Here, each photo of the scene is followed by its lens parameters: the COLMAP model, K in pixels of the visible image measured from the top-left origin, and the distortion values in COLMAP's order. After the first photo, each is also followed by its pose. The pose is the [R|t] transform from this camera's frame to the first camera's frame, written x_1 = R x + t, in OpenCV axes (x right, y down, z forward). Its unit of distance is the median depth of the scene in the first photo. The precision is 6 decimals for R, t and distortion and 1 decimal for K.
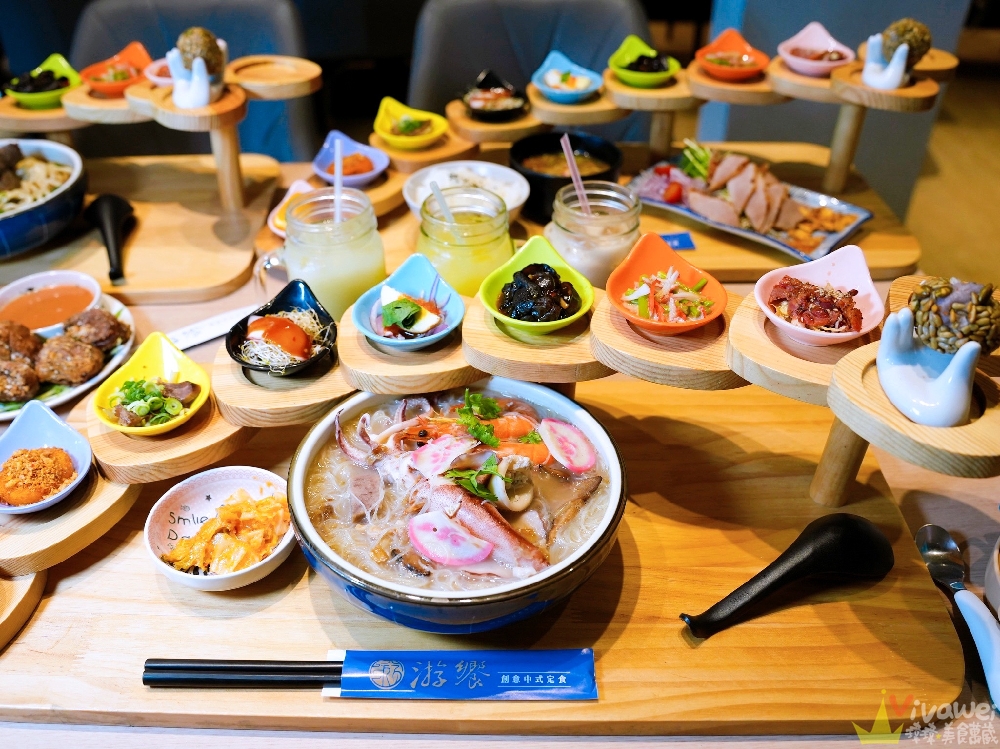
lens RADIAL K [[914.9, 0, 500.0], [0, 914.9, 374.5], [0, 0, 1]] dist [-0.078893, 0.016315]
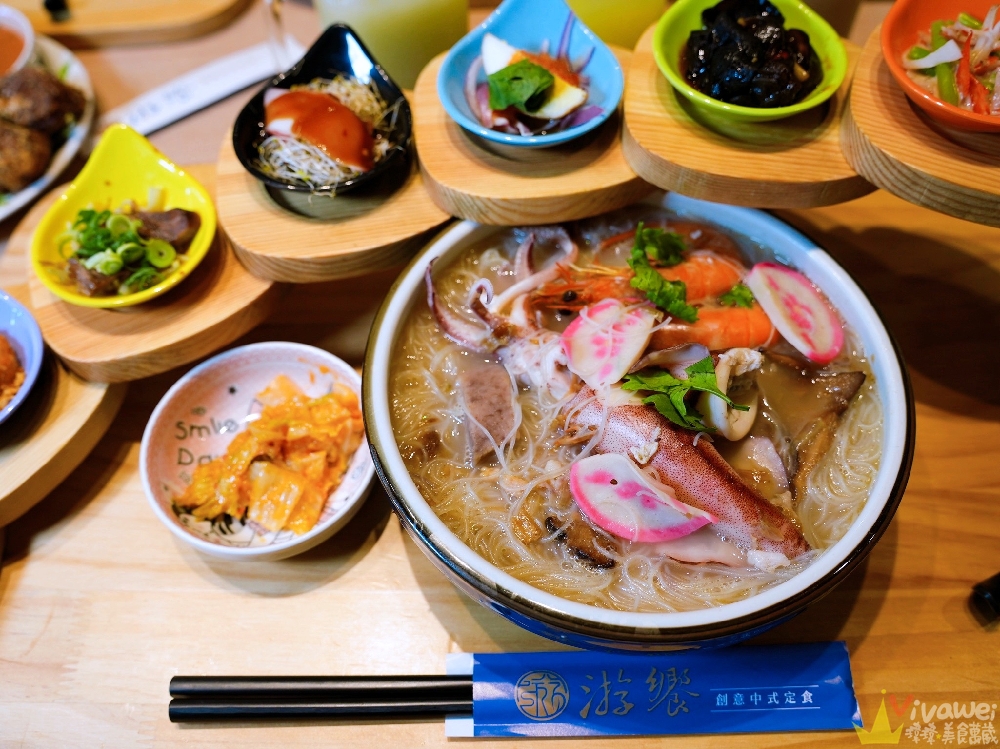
lens RADIAL K [[914.9, 0, 500.0], [0, 914.9, 374.5], [0, 0, 1]] dist [-0.078893, 0.016315]
pose [[0.999858, -0.013272, -0.010404, -0.123061], [0.015967, 0.943546, 0.330856, -0.089144], [0.005426, -0.330975, 0.943624, 0.390484]]
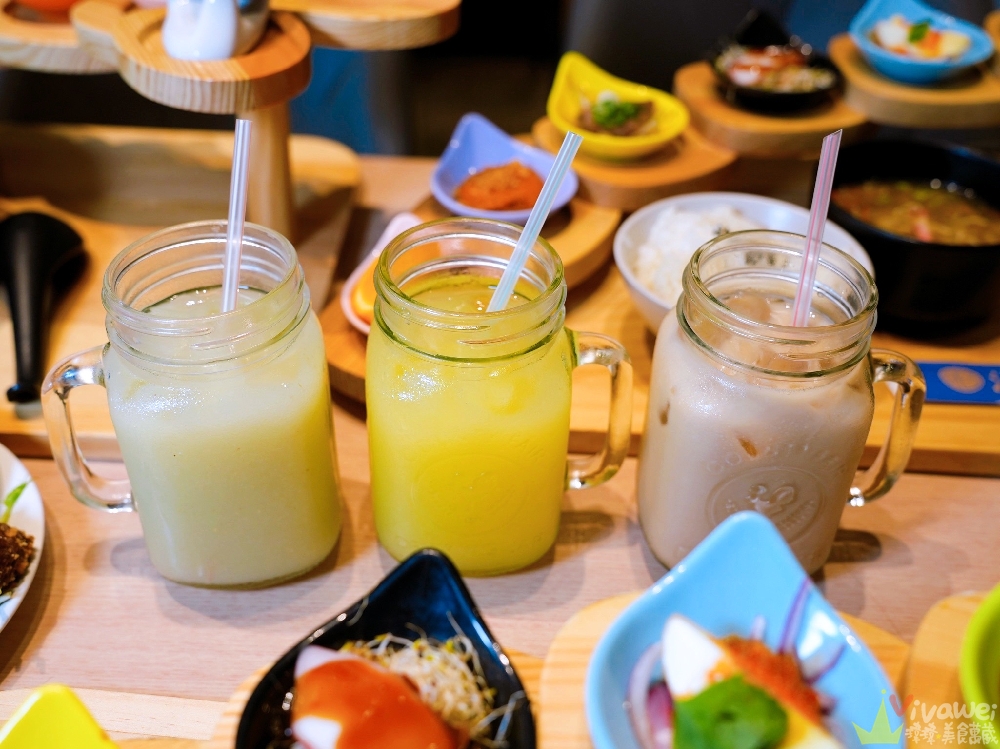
lens RADIAL K [[1081.5, 0, 500.0], [0, 1081.5, 374.5], [0, 0, 1]] dist [0.015706, 0.019097]
pose [[0.995490, 0.072879, -0.060727, -0.188530], [-0.071872, 0.997240, 0.018617, -0.210437], [0.061917, -0.014169, 0.997981, 0.600251]]
